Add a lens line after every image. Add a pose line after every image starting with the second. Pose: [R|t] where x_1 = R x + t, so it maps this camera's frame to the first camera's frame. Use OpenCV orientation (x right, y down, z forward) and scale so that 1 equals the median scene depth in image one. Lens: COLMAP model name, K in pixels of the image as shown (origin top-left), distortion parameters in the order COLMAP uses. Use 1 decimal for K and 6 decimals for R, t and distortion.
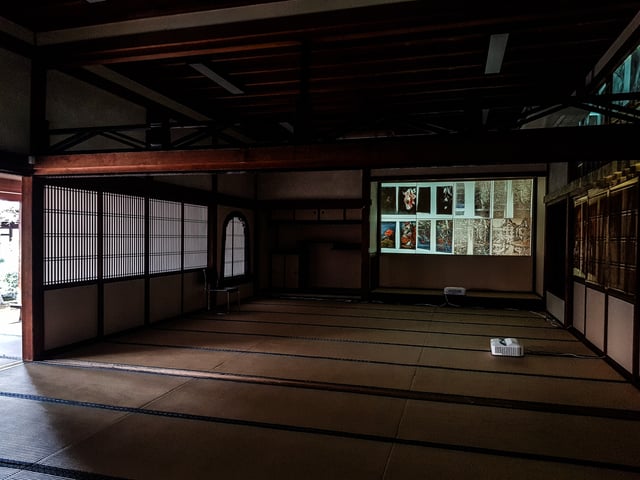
lens RADIAL K [[501.9, 0, 318.5], [0, 501.9, 244.2], [0, 0, 1]] dist [0.080468, -0.110701]
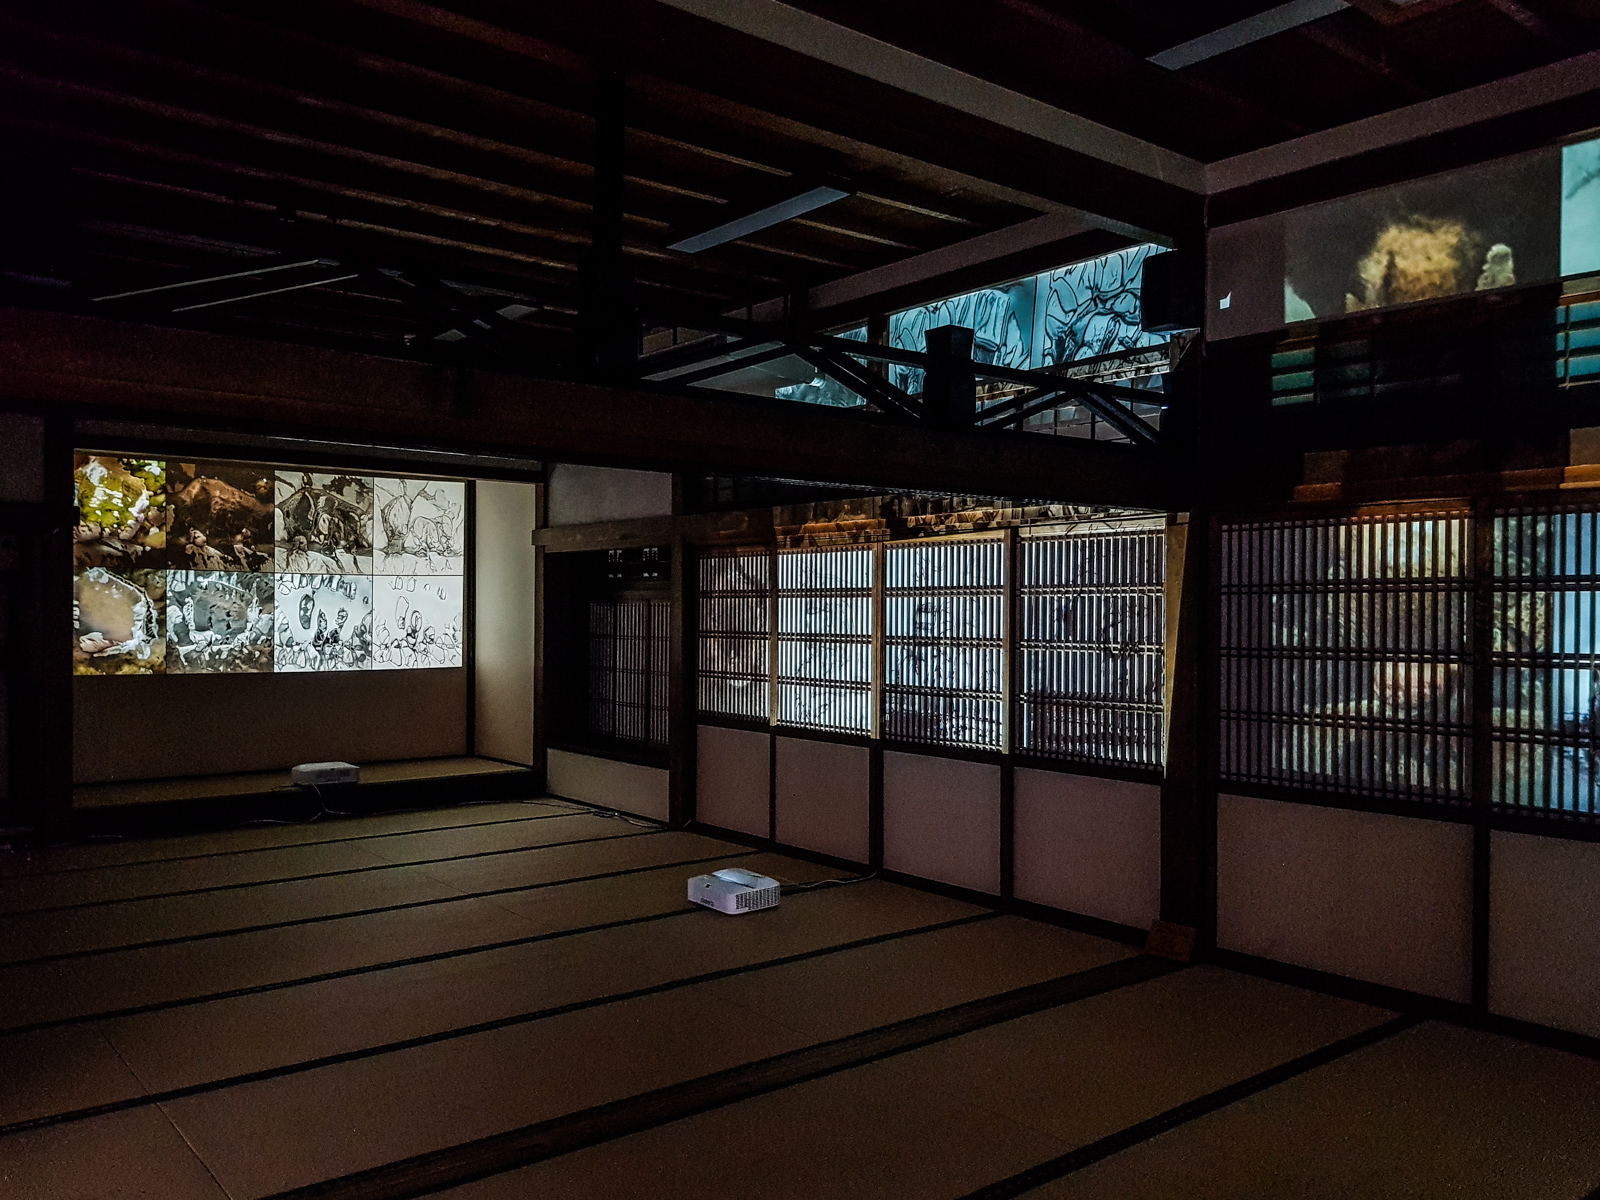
lens RADIAL K [[1254.8, 0, 796.3], [0, 1254.8, 610.4], [0, 0, 1]] dist [0.080468, -0.110701]
pose [[0.577123, -0.002409, 0.816654, -0.302318], [0.006984, 0.999974, -0.001986, -0.023827], [-0.816627, 0.006850, 0.577125, 0.199209]]
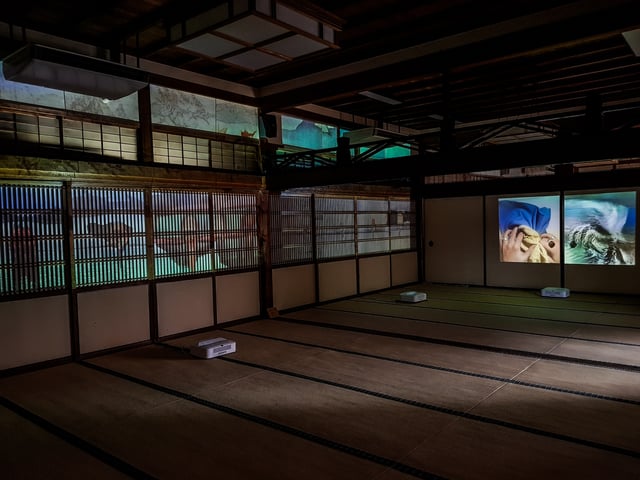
lens RADIAL K [[501.9, 0, 318.5], [0, 501.9, 244.2], [0, 0, 1]] dist [0.080468, -0.110701]
pose [[-0.916679, -0.007677, 0.399551, -0.121034], [0.016876, 0.998180, 0.057898, -0.028297], [-0.399268, 0.059817, -0.914881, 1.098030]]
